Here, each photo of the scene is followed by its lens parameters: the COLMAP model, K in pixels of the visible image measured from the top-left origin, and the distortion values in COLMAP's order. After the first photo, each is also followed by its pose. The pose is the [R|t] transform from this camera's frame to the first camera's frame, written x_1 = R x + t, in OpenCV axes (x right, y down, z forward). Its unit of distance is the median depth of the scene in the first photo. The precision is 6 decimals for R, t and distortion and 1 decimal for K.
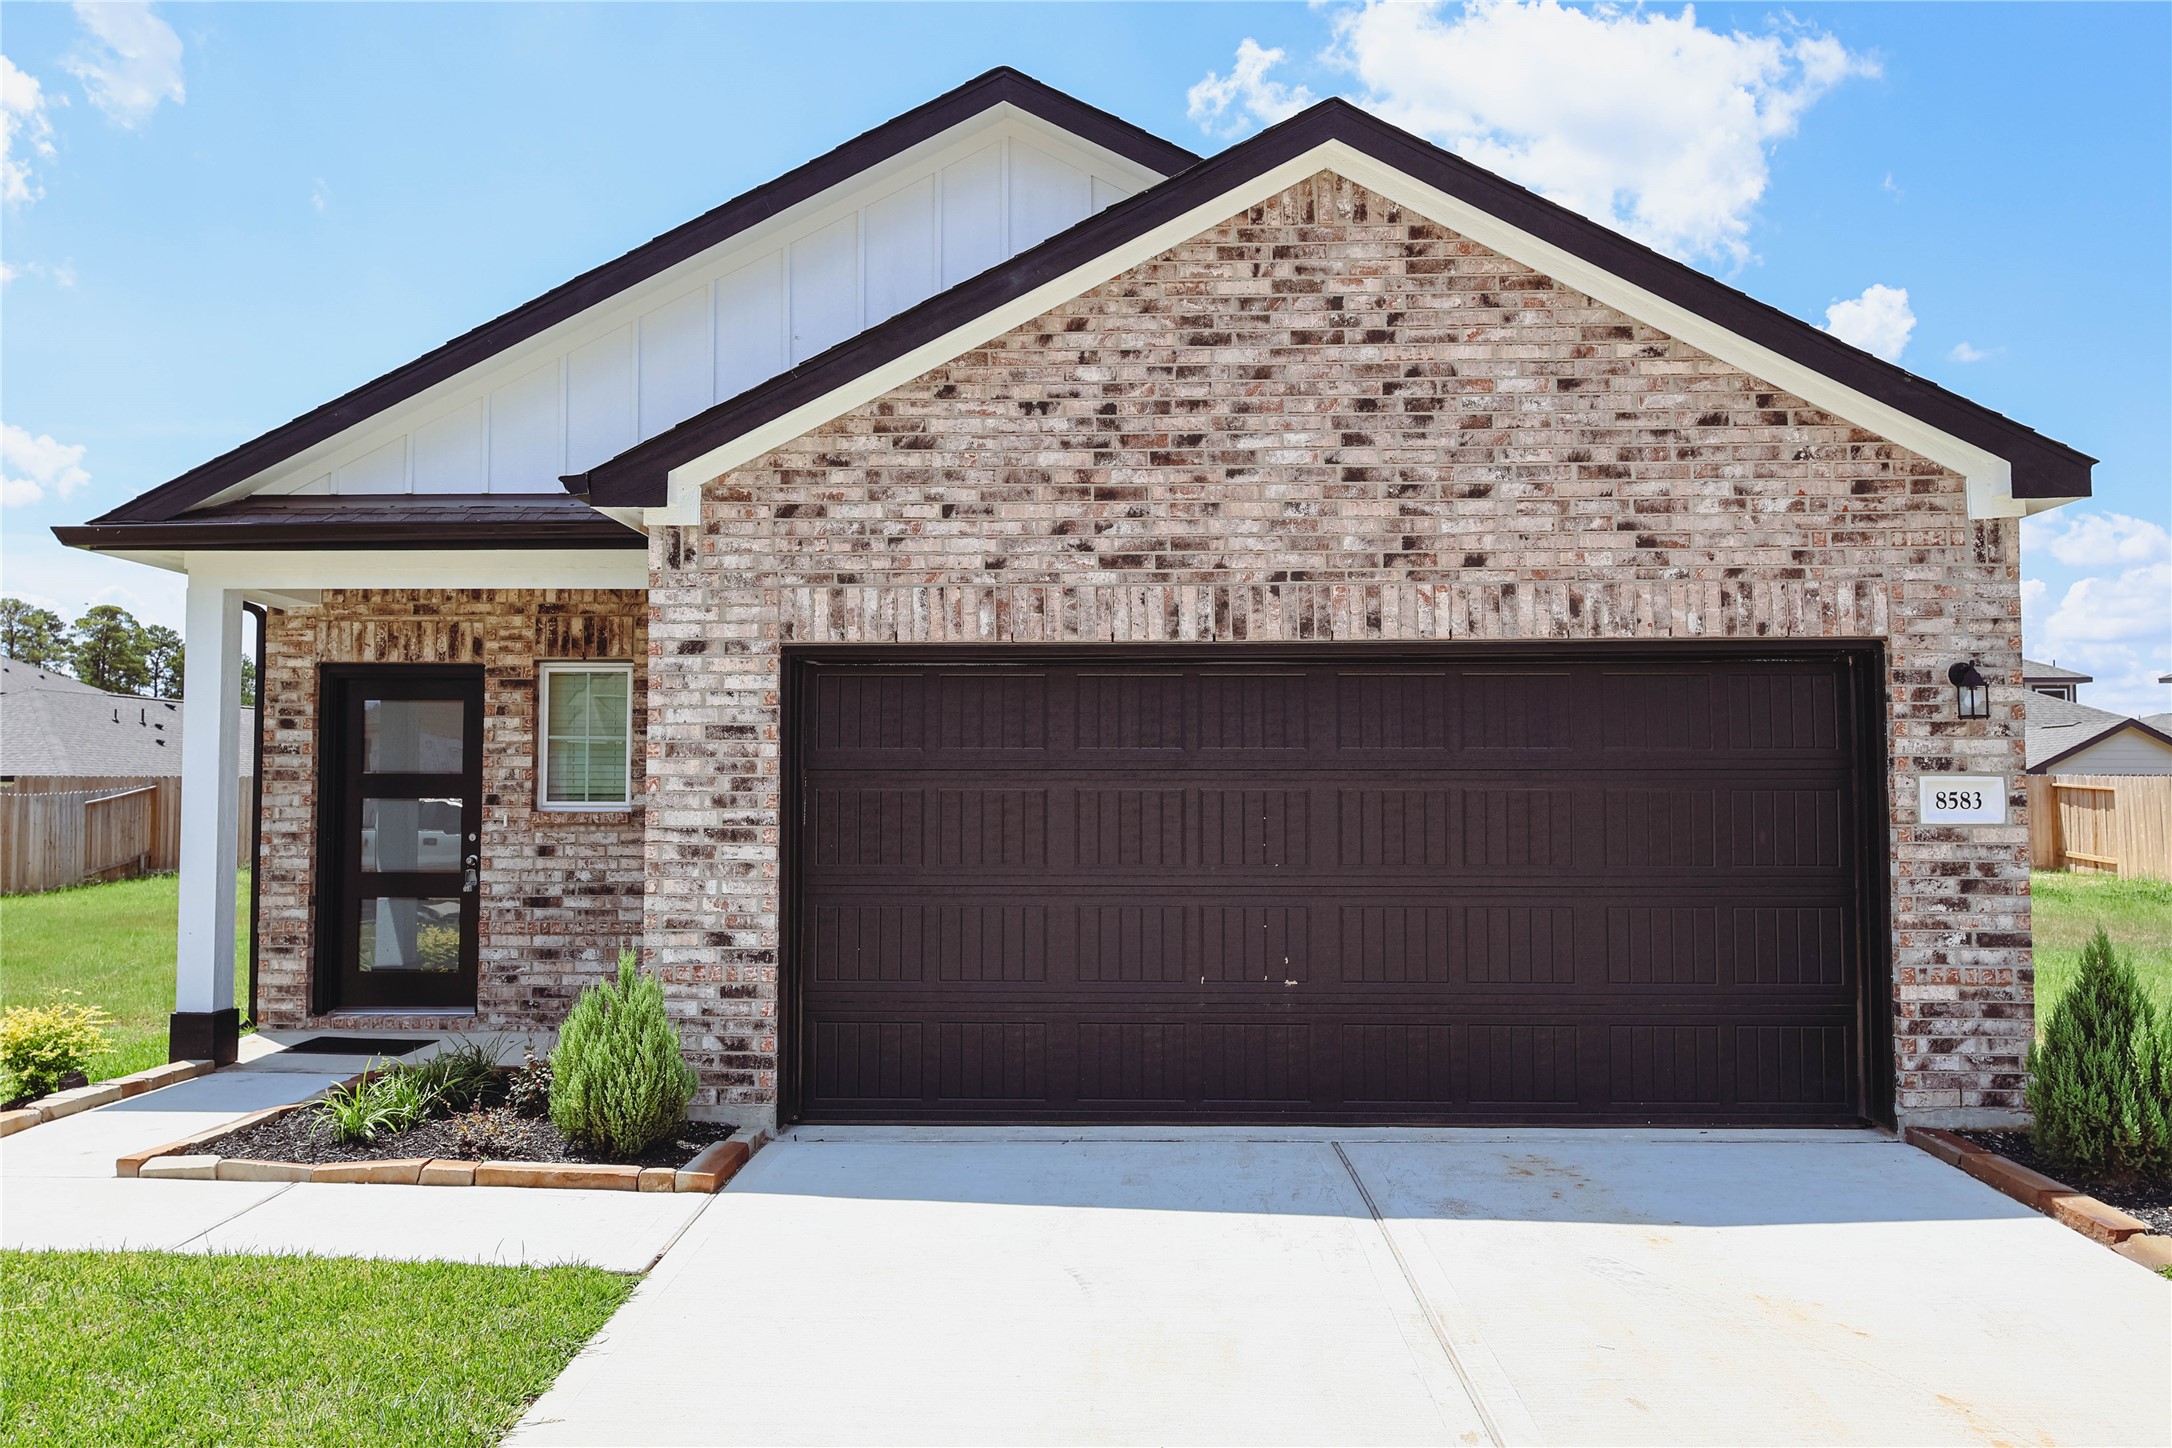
lens RADIAL K [[1616.3, 0, 1075.7], [0, 1616.3, 722.0], [0, 0, 1]] dist [-0.003197, 0.000754]
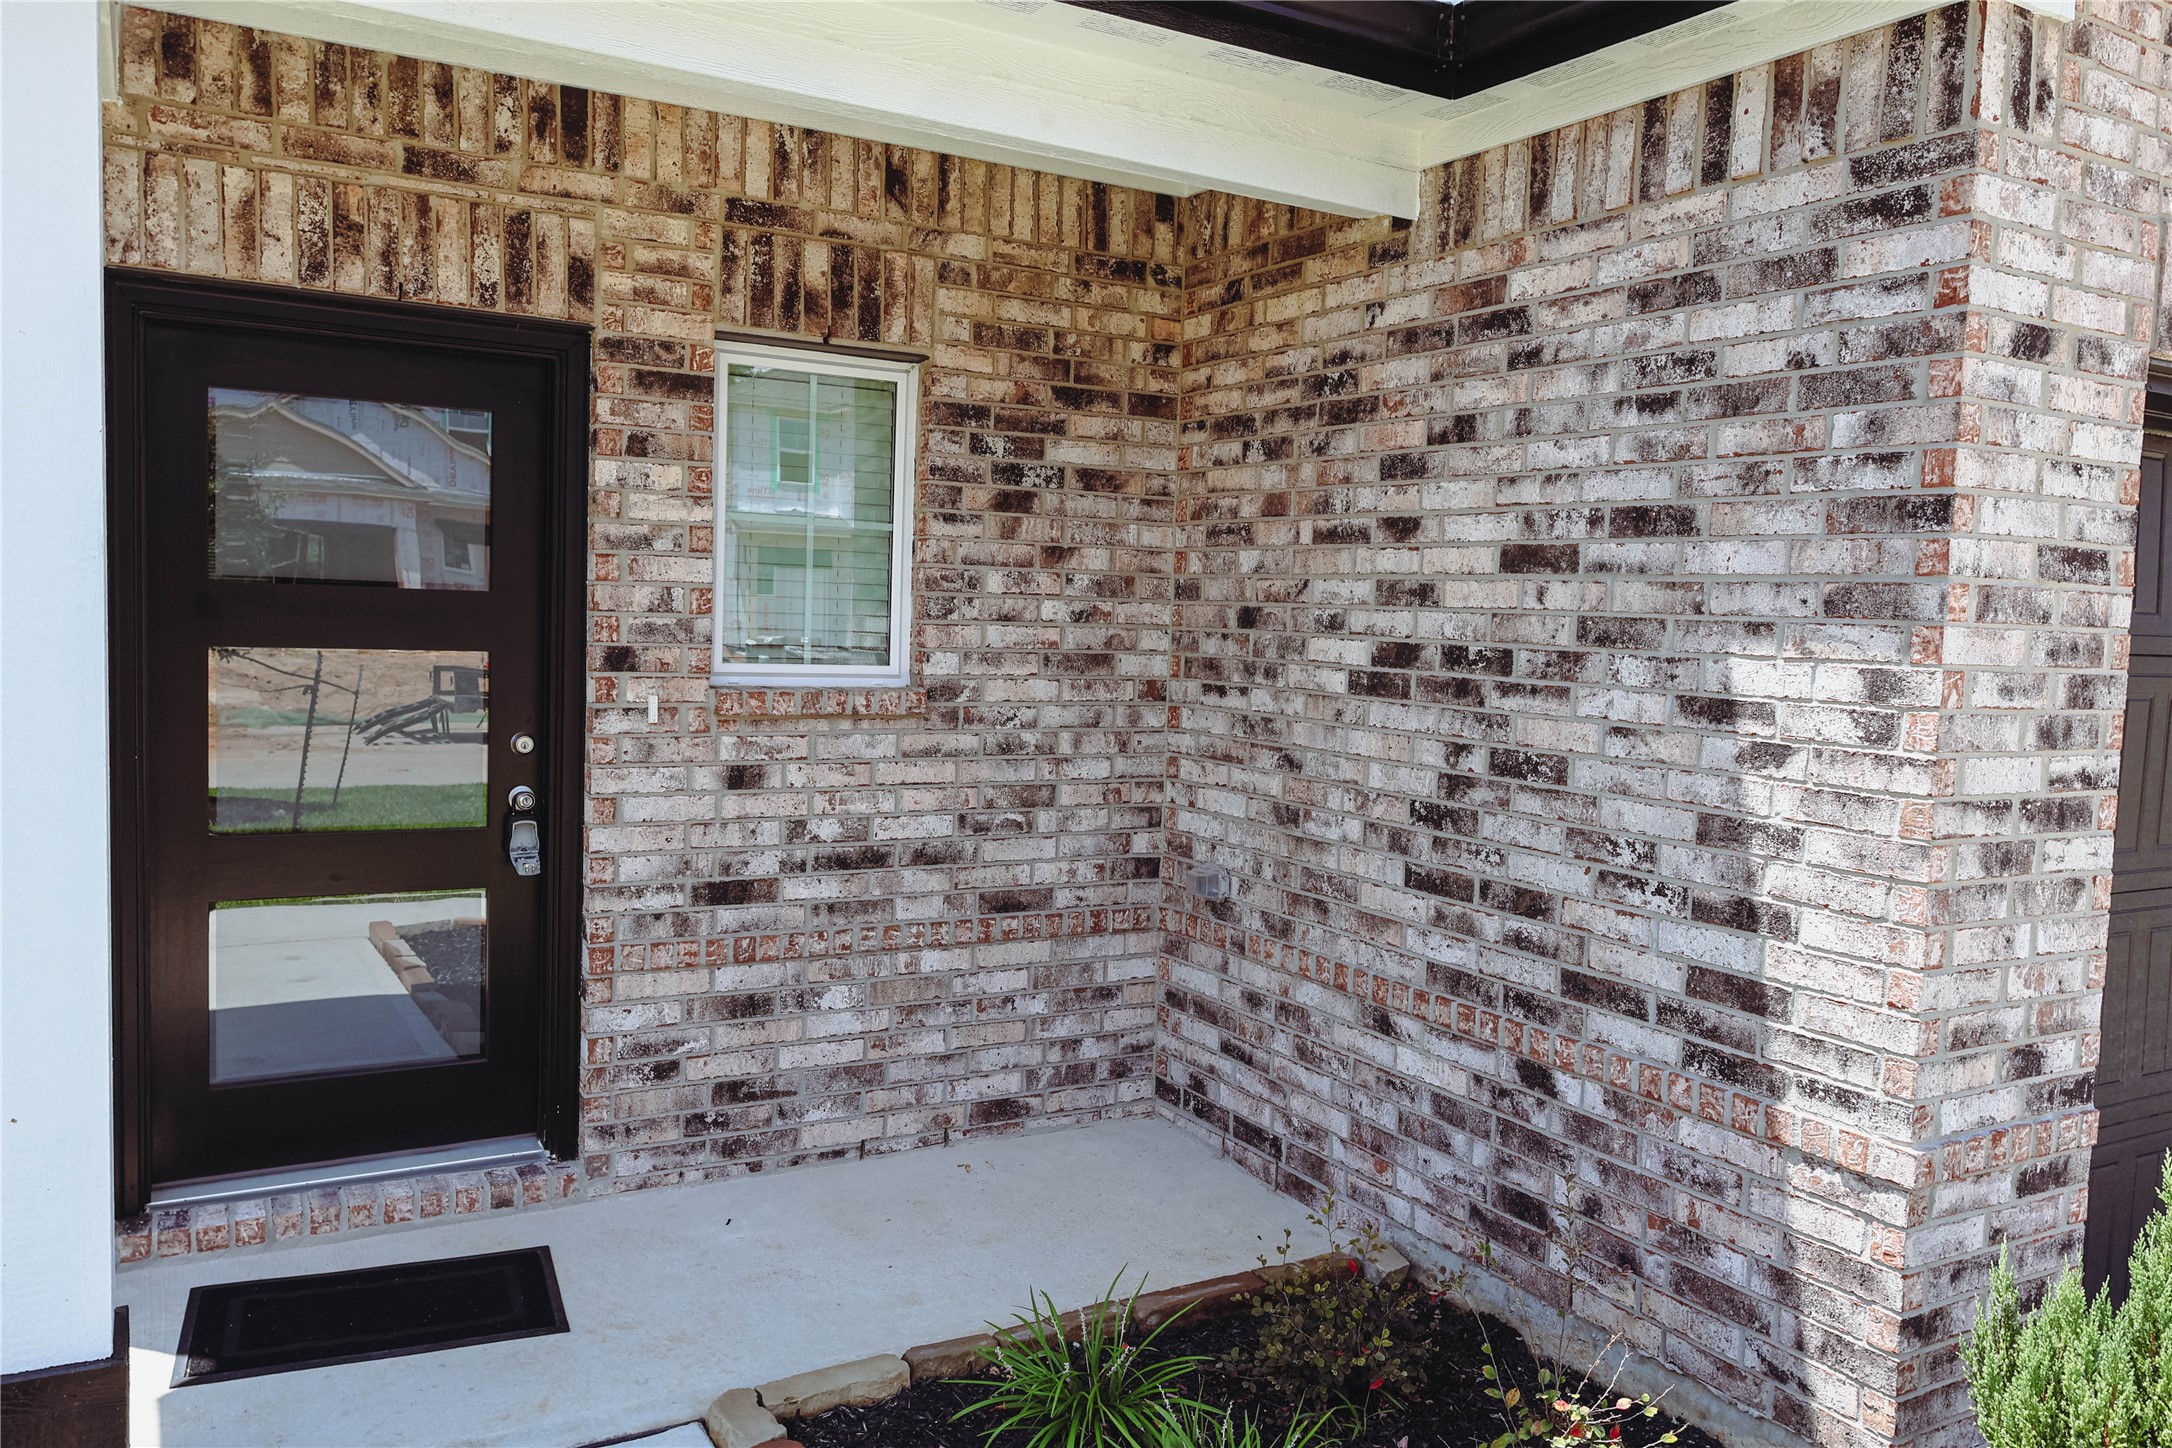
lens RADIAL K [[1616.3, 0, 1089.8], [0, 1616.3, 723.2], [0, 0, 1]] dist [-0.003197, 0.000754]
pose [[0.851973, -0.008553, 0.523515, -0.478267], [-0.057534, 0.992282, 0.109843, 0.011686], [-0.520415, -0.123703, 0.844906, 0.582741]]
